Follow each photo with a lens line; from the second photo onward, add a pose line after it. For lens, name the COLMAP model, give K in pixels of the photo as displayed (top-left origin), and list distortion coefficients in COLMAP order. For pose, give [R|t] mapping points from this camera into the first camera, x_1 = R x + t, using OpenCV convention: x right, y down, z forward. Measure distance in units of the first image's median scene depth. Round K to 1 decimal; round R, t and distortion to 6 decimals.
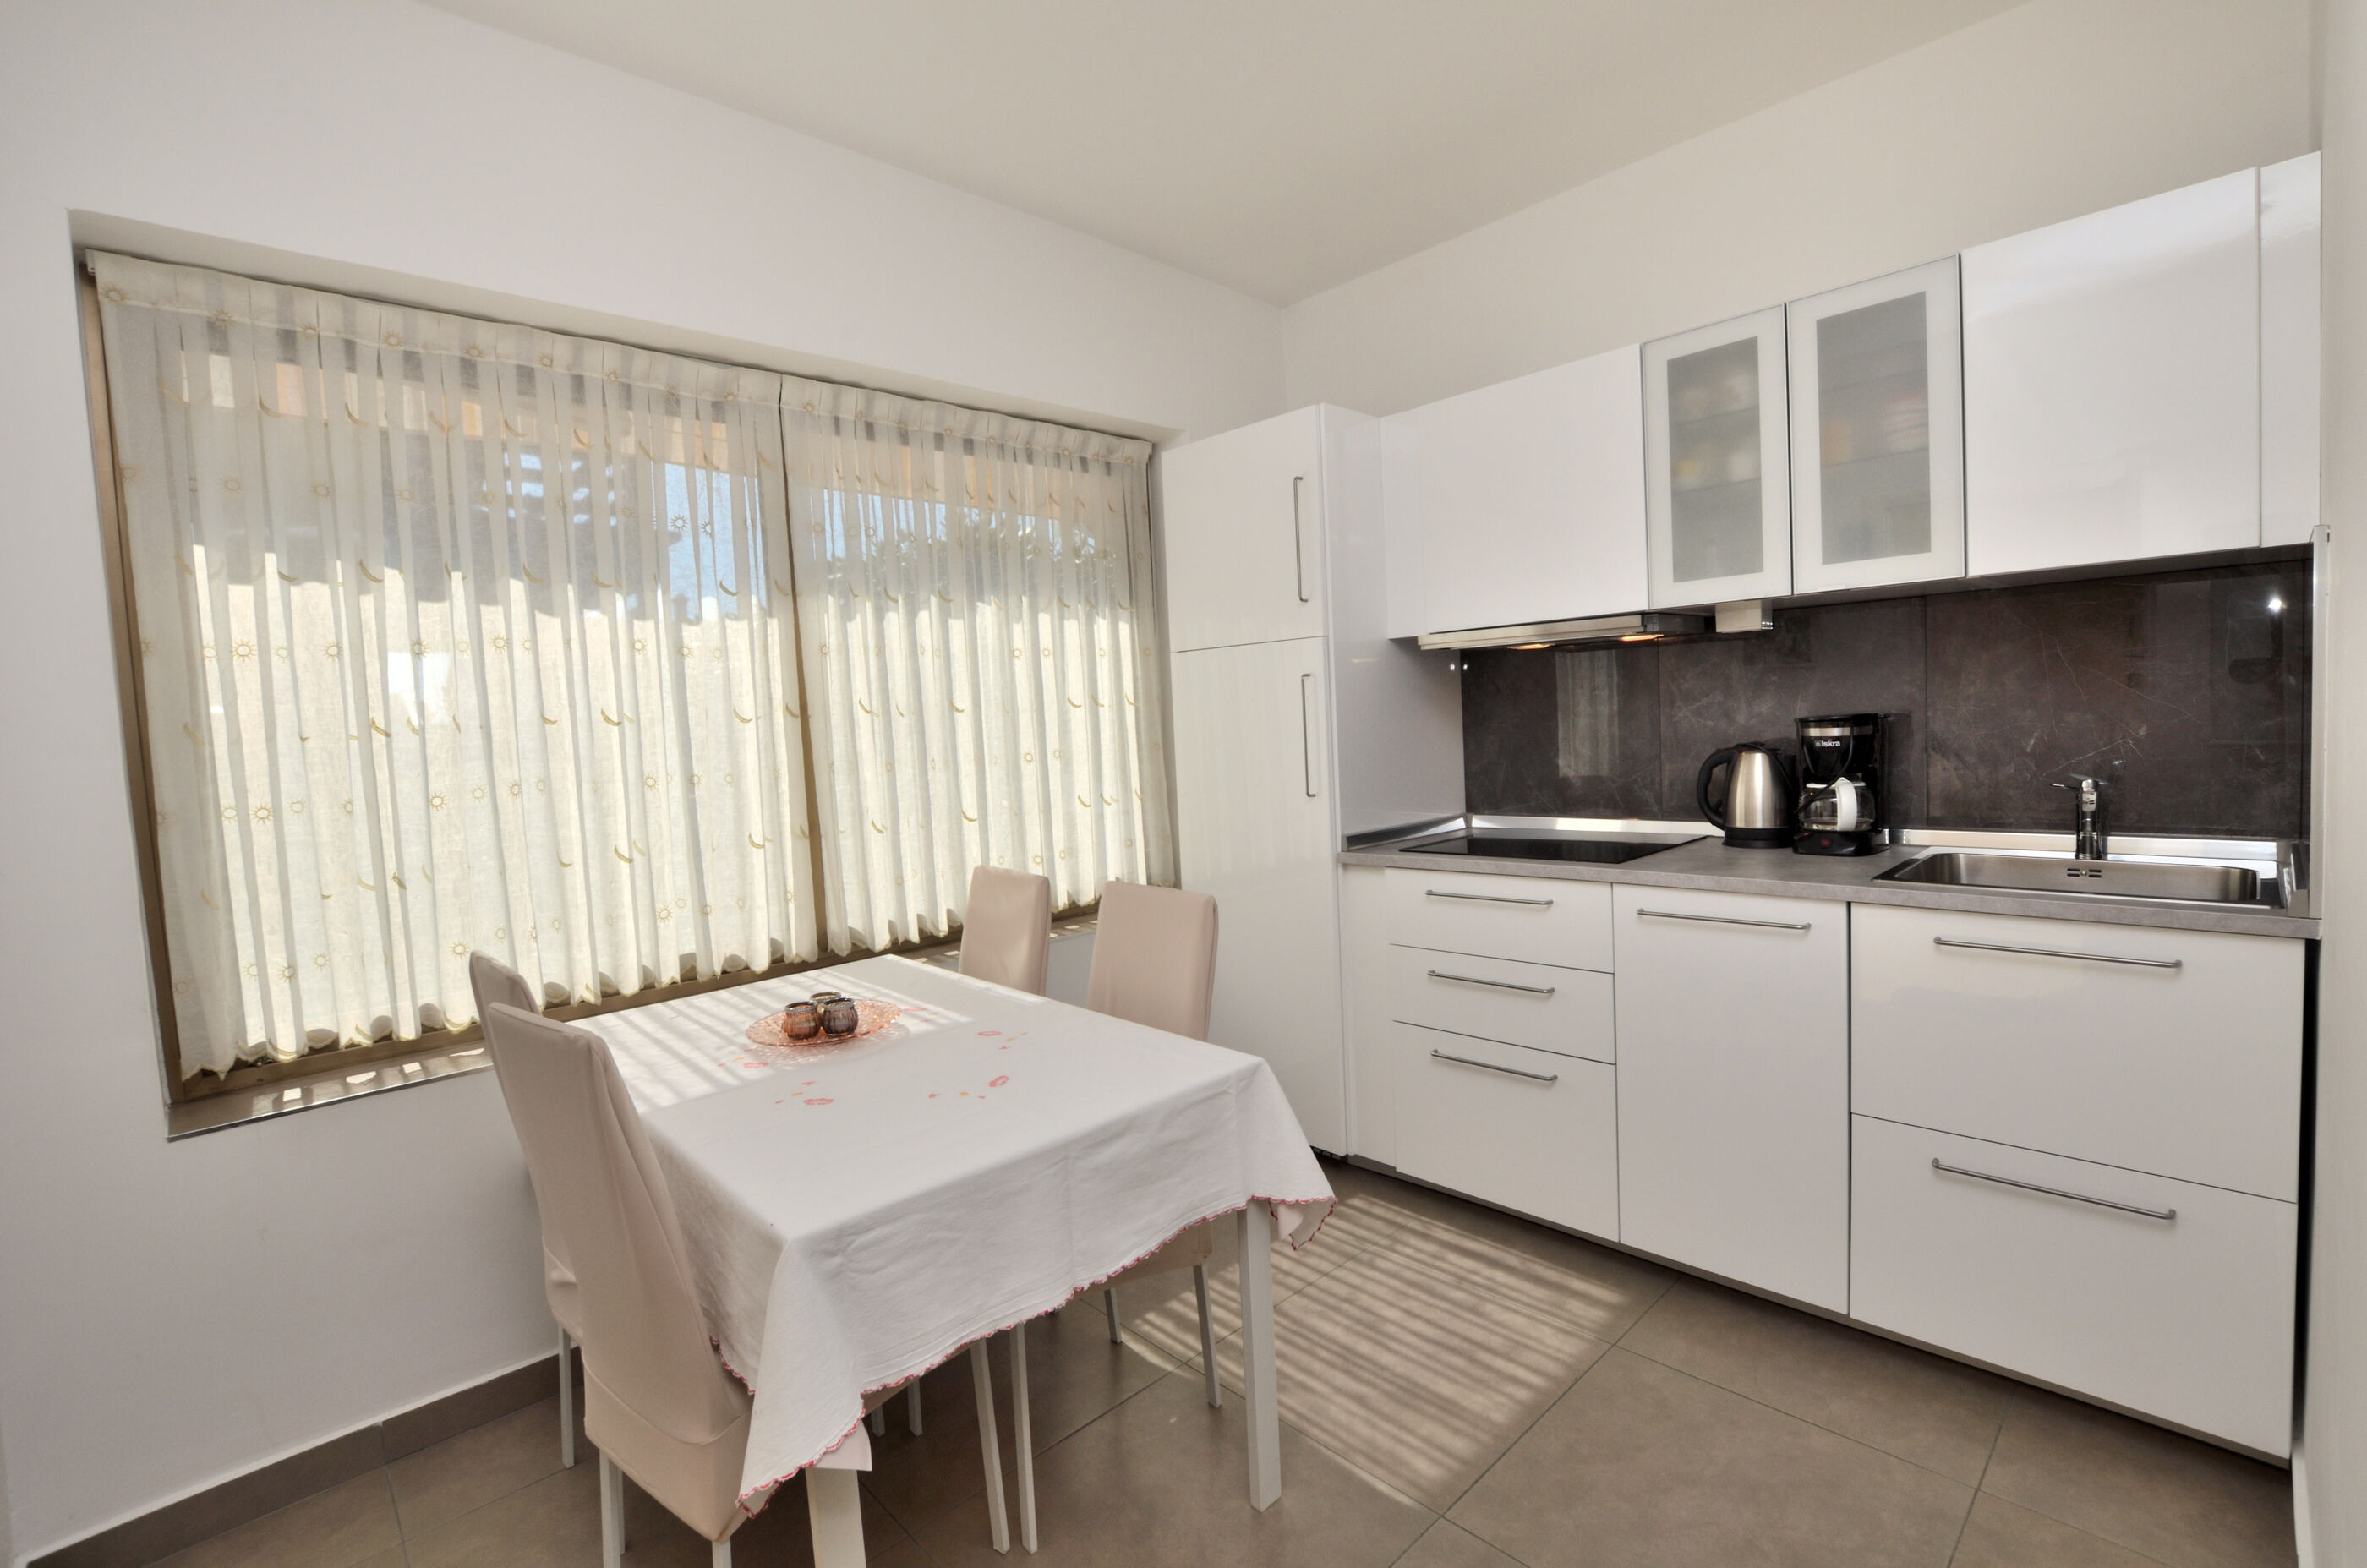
lens RADIAL K [[1044.7, 0, 1192.4], [0, 1044.7, 783.1], [0, 0, 1]] dist [-0.017288, -0.000150]
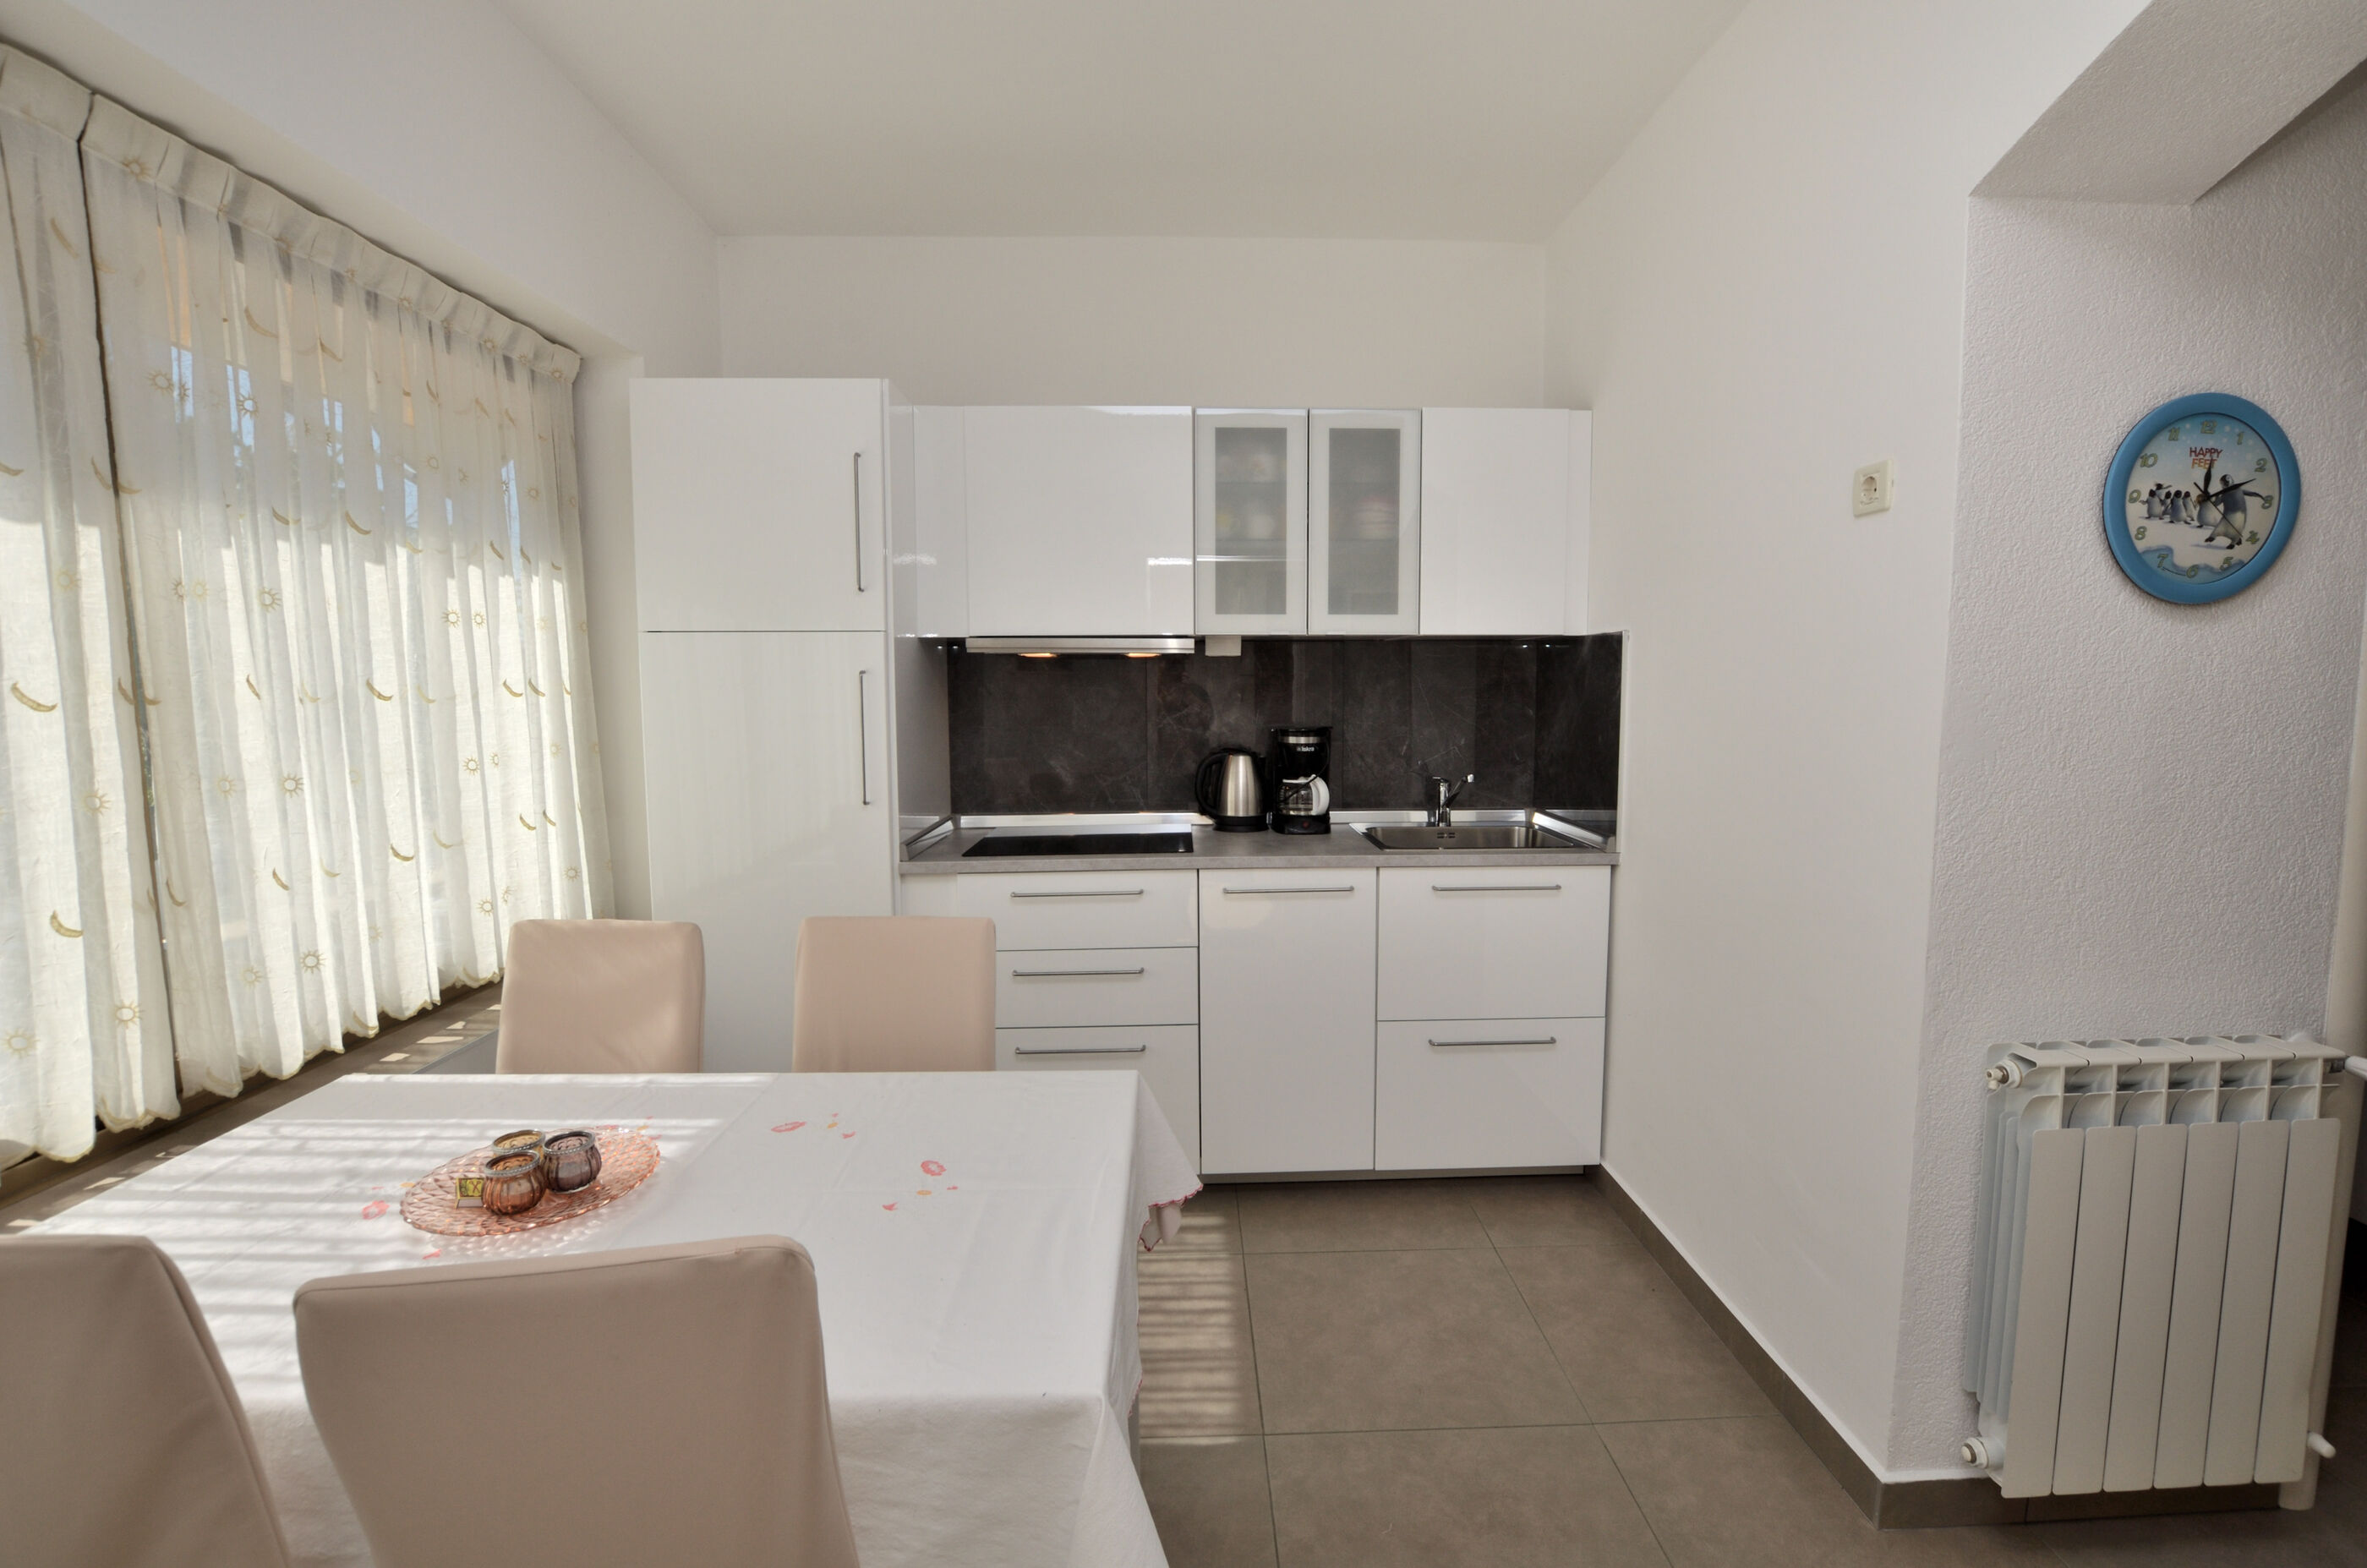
lens RADIAL K [[1054.0, 0, 1183.5], [0, 1054.0, 784.0], [0, 0, 1]] dist [-0.023085, -0.000007]
pose [[0.671920, -0.025094, 0.740199, -0.551151], [0.019927, 0.999677, 0.015801, -0.020358], [-0.740356, 0.004133, 0.672202, 0.251282]]
